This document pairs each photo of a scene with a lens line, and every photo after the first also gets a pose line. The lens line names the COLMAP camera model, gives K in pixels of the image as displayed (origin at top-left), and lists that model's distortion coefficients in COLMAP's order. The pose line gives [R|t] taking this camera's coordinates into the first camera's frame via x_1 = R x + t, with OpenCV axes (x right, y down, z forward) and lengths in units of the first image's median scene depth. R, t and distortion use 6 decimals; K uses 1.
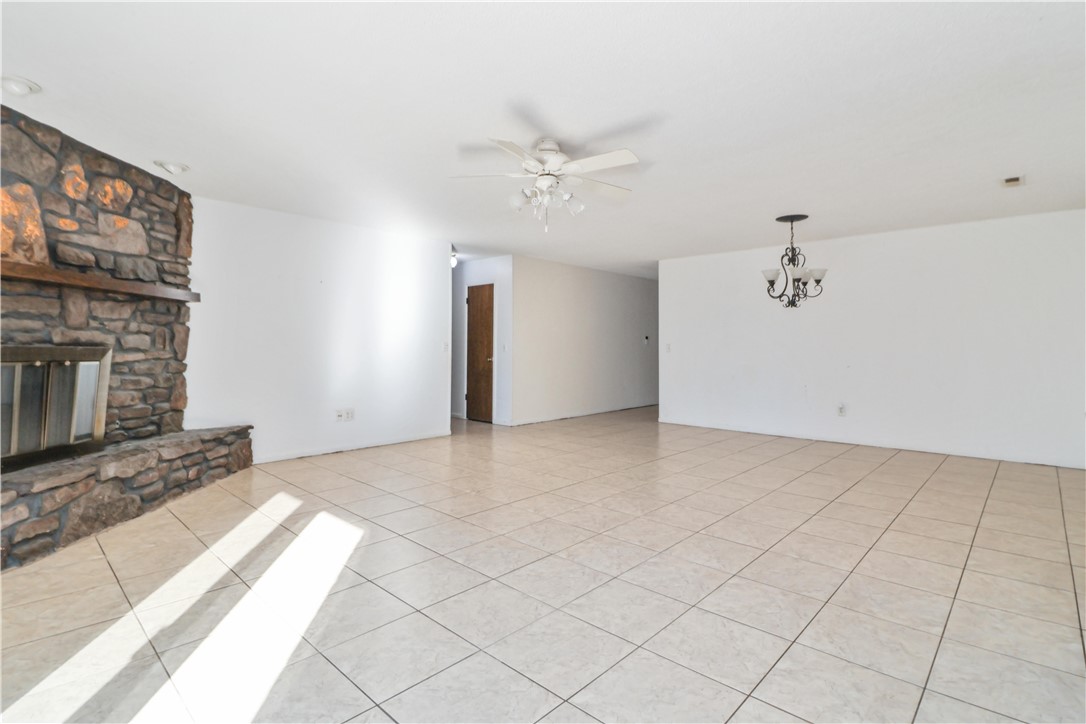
lens RADIAL K [[516.8, 0, 552.2], [0, 516.8, 350.7], [0, 0, 1]] dist [-0.009393, -0.006701]
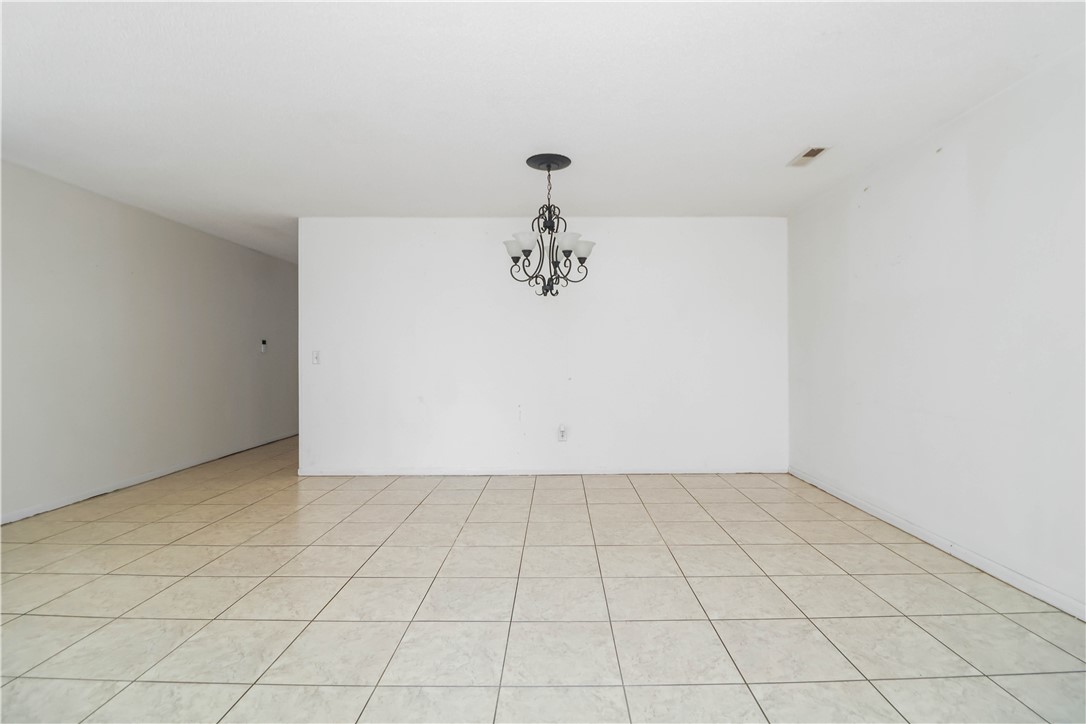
lens RADIAL K [[514.8, 0, 551.5], [0, 514.8, 356.2], [0, 0, 1]] dist [-0.018339, -0.004338]
pose [[0.736614, -0.007366, 0.676274, 0.022083], [0.011105, 0.999938, -0.001205, -0.005883], [-0.676222, 0.008397, 0.736650, 0.681065]]
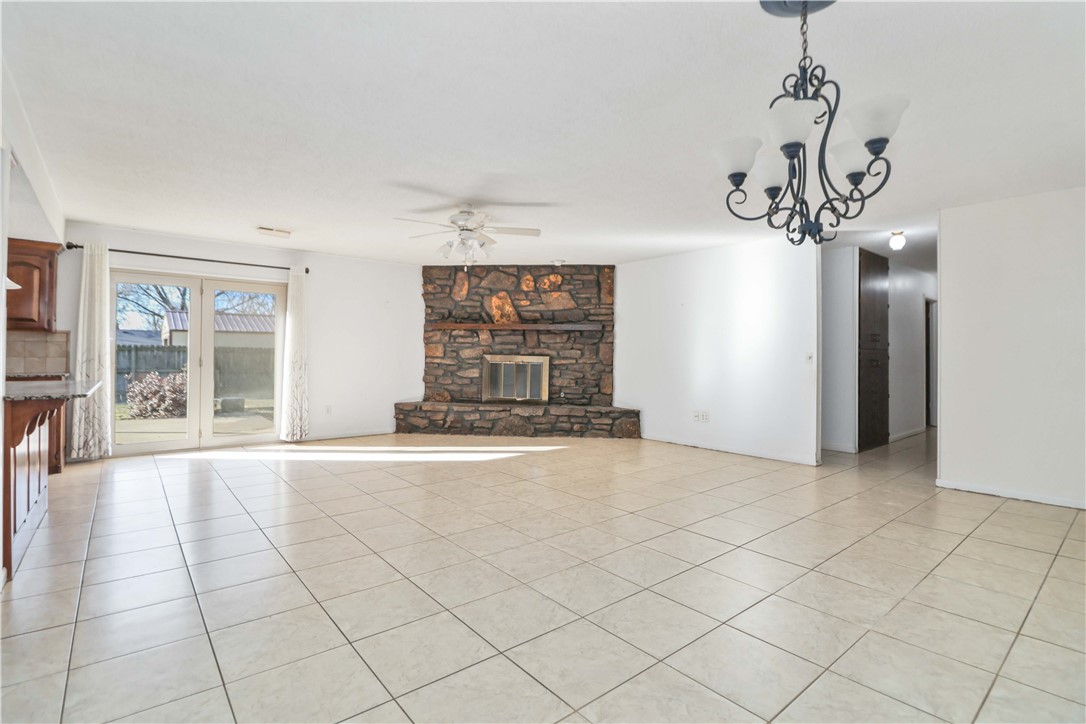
lens RADIAL K [[516.8, 0, 562.6], [0, 516.8, 355.3], [0, 0, 1]] dist [-0.009393, -0.006701]
pose [[-0.114172, -0.004372, -0.993451, 1.104295], [-0.017362, 0.999846, -0.002404, -0.006249], [0.993309, 0.016974, -0.114231, 1.175226]]
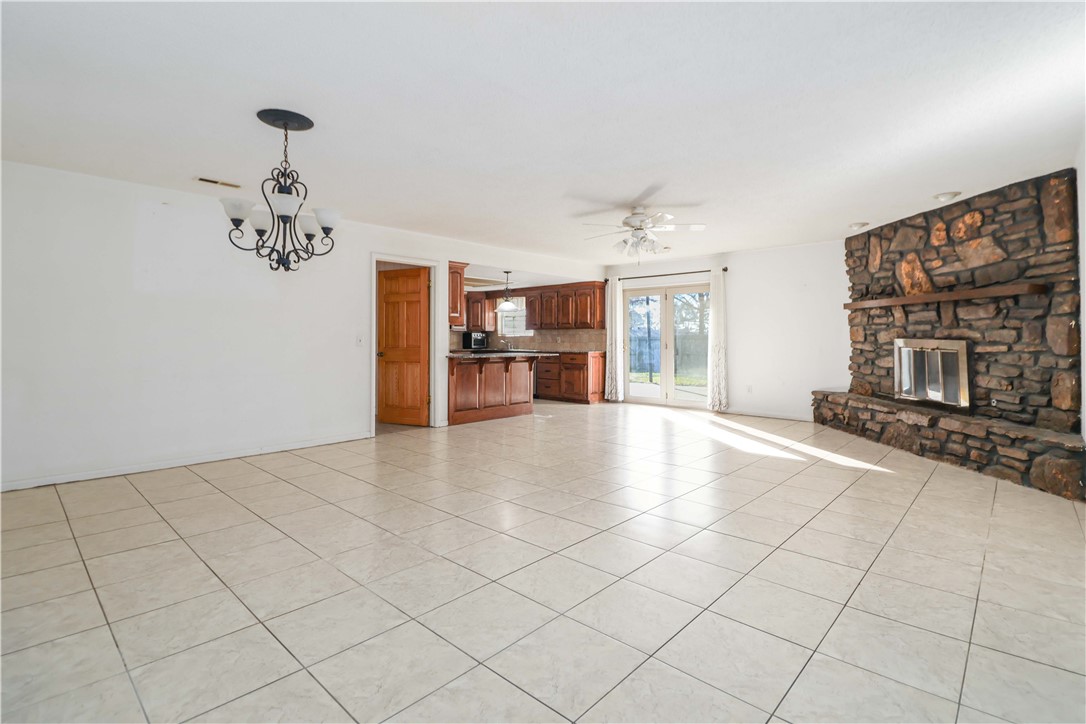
lens RADIAL K [[516.8, 0, 556.1], [0, 516.8, 345.7], [0, 0, 1]] dist [-0.009393, -0.006701]
pose [[-0.999994, -0.001392, -0.003298, 0.203733], [-0.001464, 0.999754, 0.022112, -0.019096], [0.003266, 0.022117, -0.999750, 2.132287]]
